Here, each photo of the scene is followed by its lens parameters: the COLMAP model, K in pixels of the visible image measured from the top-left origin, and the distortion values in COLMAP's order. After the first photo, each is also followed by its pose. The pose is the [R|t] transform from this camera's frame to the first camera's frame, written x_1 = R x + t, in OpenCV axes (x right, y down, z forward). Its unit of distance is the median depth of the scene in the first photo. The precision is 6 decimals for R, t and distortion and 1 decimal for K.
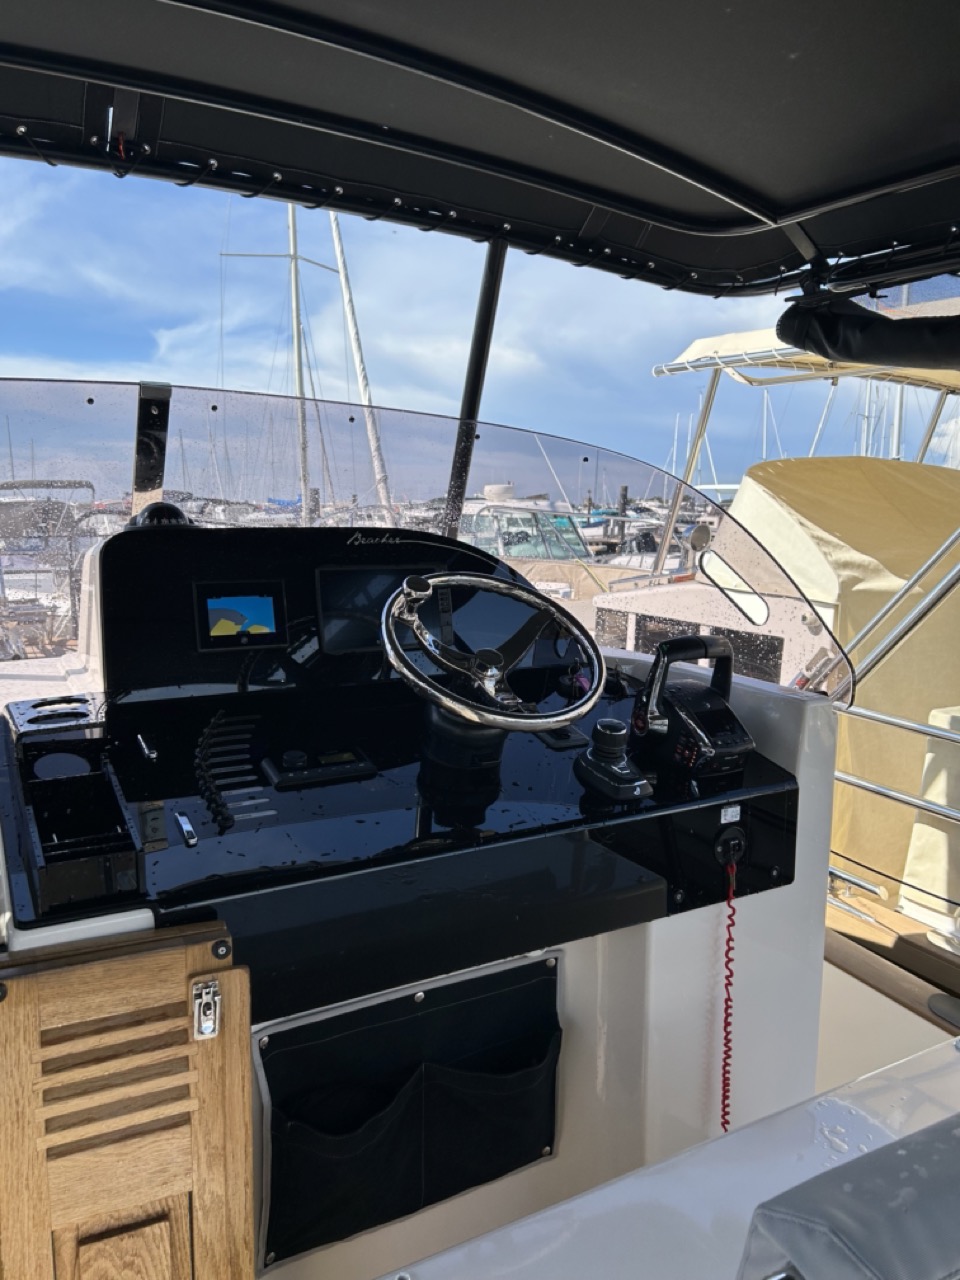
lens RADIAL K [[943.8, 0, 484.9], [0, 943.8, 635.1], [0, 0, 1]] dist [0.030808, -0.051274]
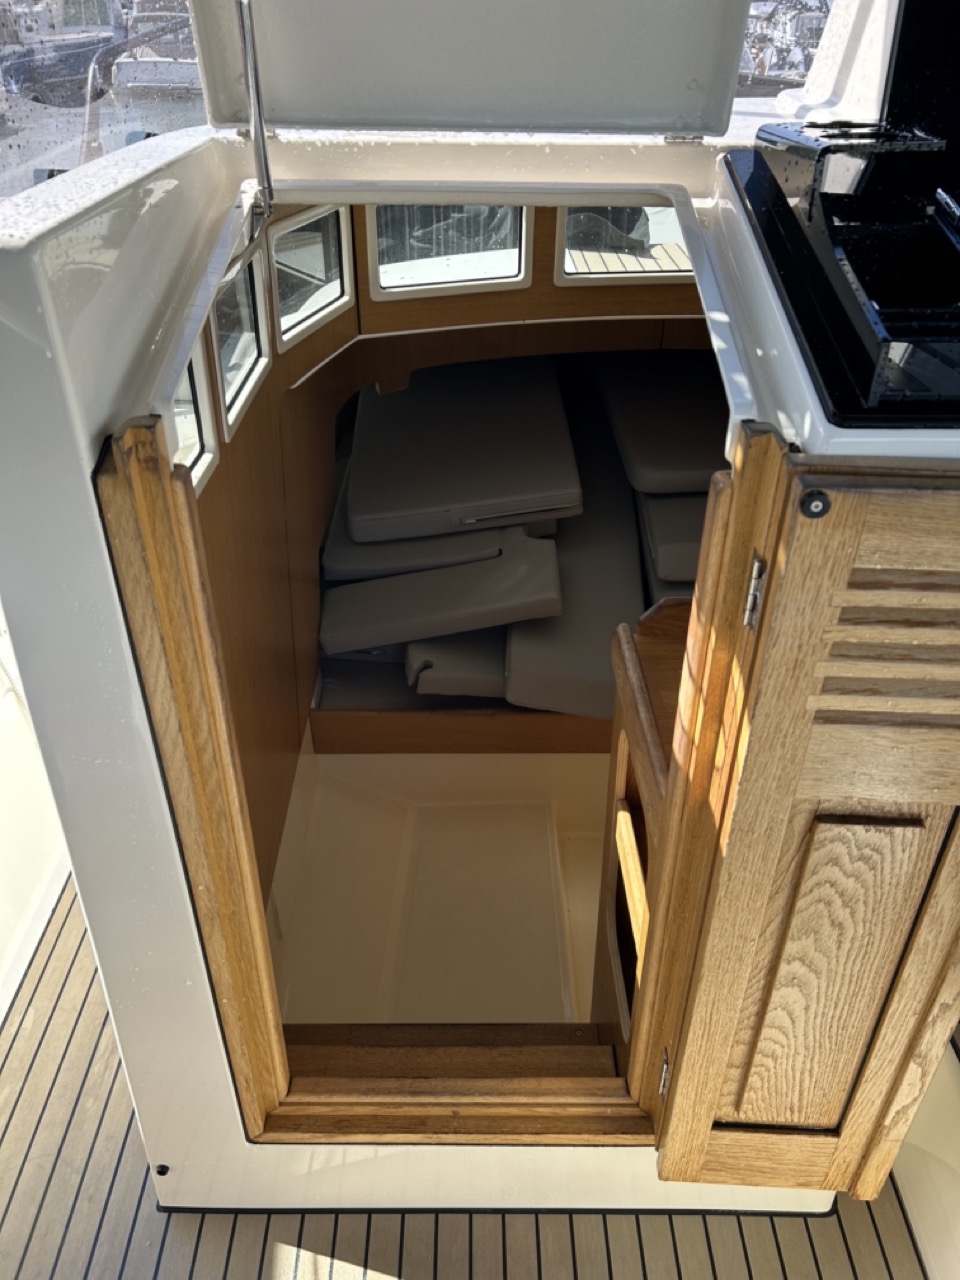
lens RADIAL K [[943.8, 0, 481.0], [0, 943.8, 640.7], [0, 0, 1]] dist [0.030808, -0.051274]
pose [[0.865853, 0.269689, -0.421386, -0.389793], [-0.063424, 0.894645, 0.442254, 0.163690], [0.496262, -0.356201, 0.791736, 0.263623]]
